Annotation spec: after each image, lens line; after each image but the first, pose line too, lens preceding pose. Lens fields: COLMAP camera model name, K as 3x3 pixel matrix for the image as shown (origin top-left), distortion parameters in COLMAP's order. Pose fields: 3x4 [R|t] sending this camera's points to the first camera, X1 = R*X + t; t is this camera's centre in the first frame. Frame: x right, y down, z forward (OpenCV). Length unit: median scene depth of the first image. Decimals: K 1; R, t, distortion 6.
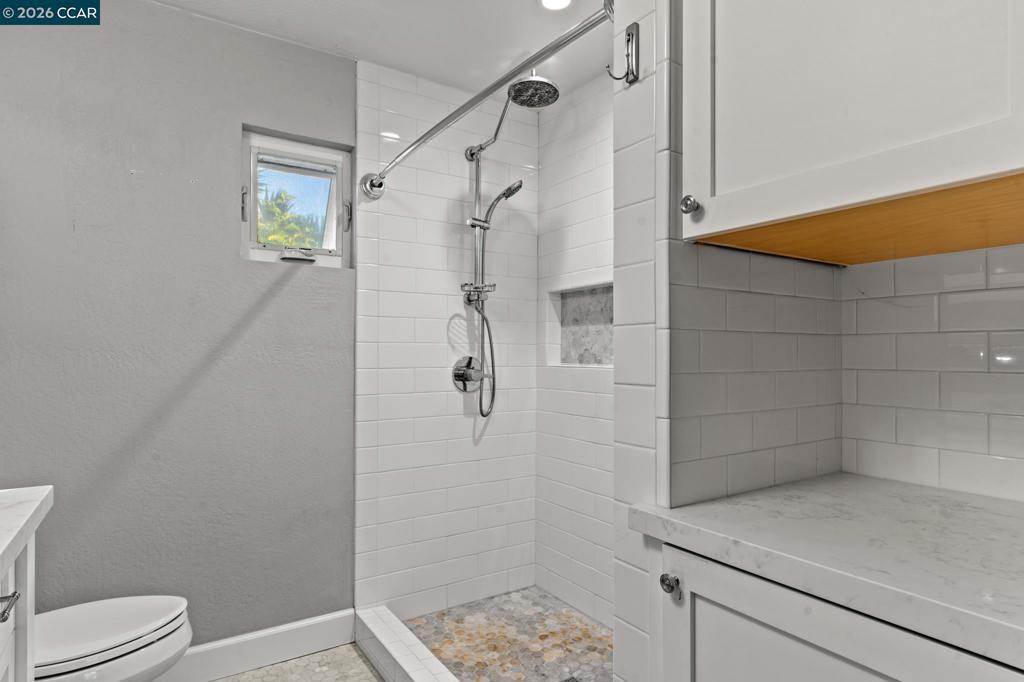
lens RADIAL K [[576.8, 0, 512.8], [0, 576.8, 352.3], [0, 0, 1]] dist [0.002816, 0.000847]
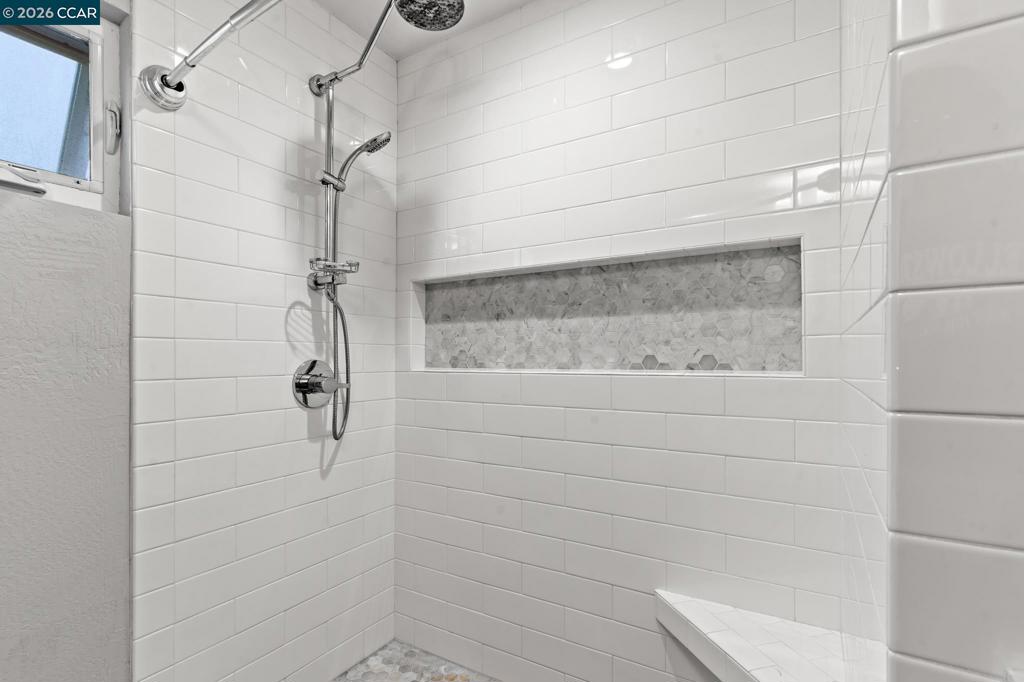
lens RADIAL K [[499.1, 0, 512.3], [0, 499.1, 359.3], [0, 0, 1]] dist [0.002777, -0.000420]
pose [[0.905642, -0.003000, 0.424032, -0.123600], [0.000830, 0.999986, 0.005302, 0.003454], [-0.424041, -0.004450, 0.905632, 0.326299]]
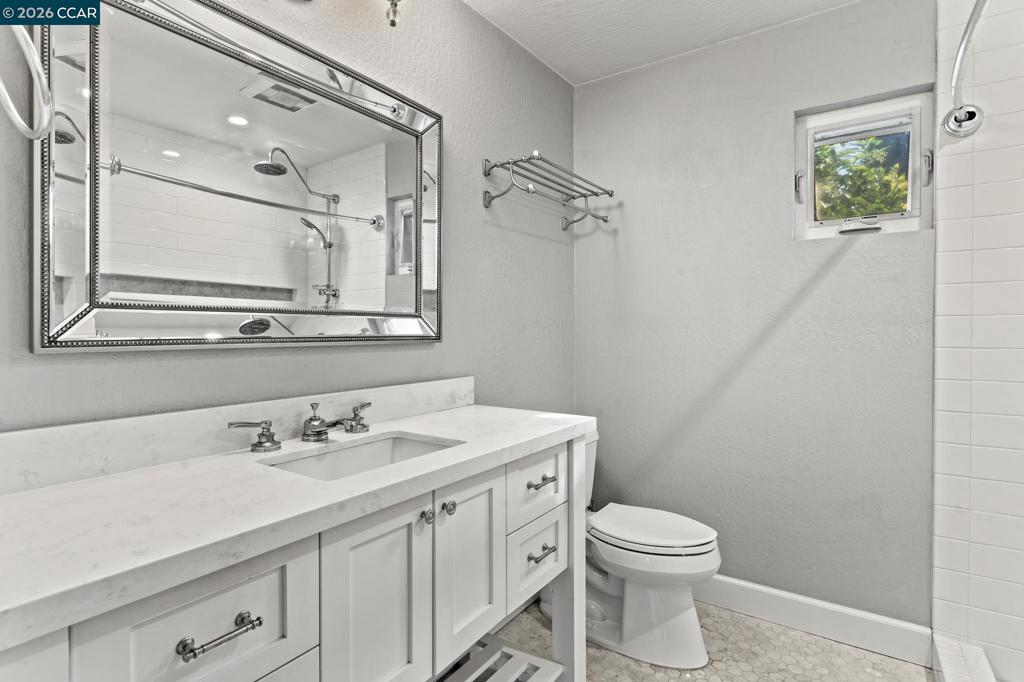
lens RADIAL K [[517.6, 0, 511.2], [0, 517.6, 335.2], [0, 0, 1]] dist [-0.000312, 0.001310]
pose [[0.379061, 0.008228, -0.925335, 0.178381], [0.005319, 0.999925, 0.011070, -0.000851], [0.925357, -0.009118, 0.378988, 0.132900]]
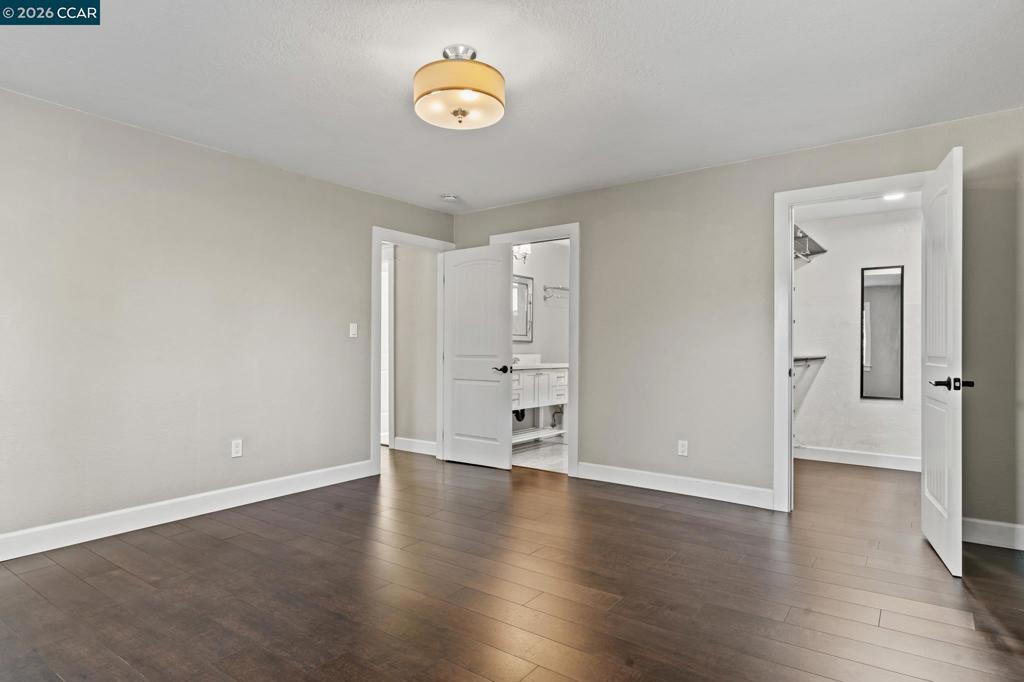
lens RADIAL K [[576.8, 0, 512.8], [0, 576.8, 352.3], [0, 0, 1]] dist [0.002816, 0.000847]
pose [[0.338061, 0.001282, -0.941123, 1.942566], [-0.002878, 0.999996, 0.000329, 0.057296], [0.941120, 0.002598, 0.338063, -0.661035]]
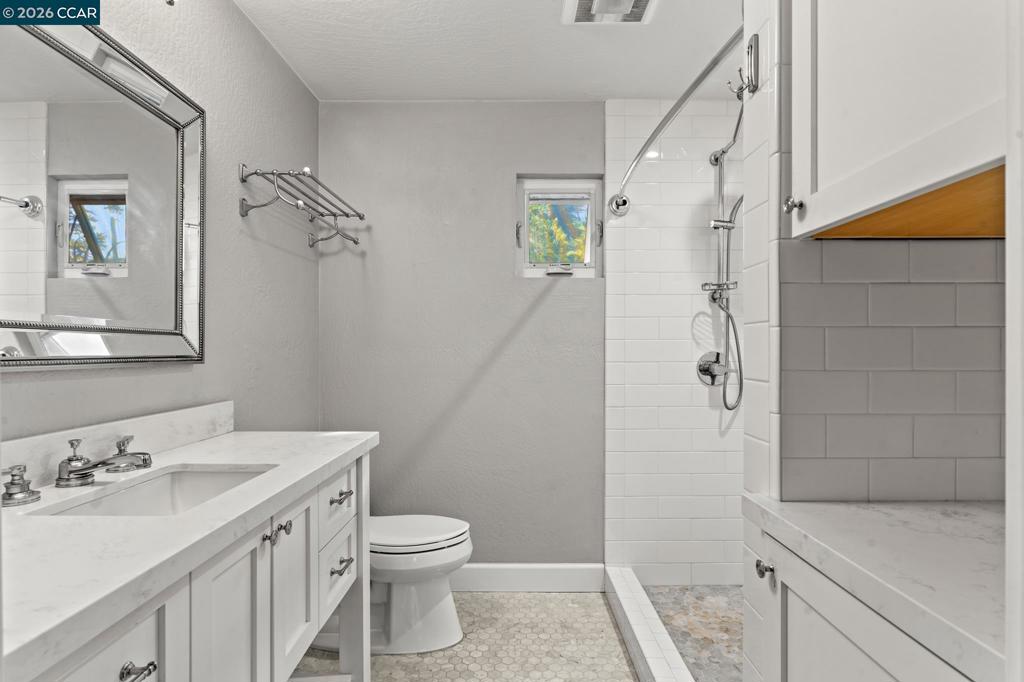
lens RADIAL K [[541.6, 0, 514.9], [0, 541.6, 350.5], [0, 0, 1]] dist [0.000766, 0.000964]
pose [[0.837340, 0.000433, -0.546682, 0.166726], [0.003331, 0.999977, 0.005895, -0.002265], [0.546672, -0.006757, 0.837320, -0.027263]]
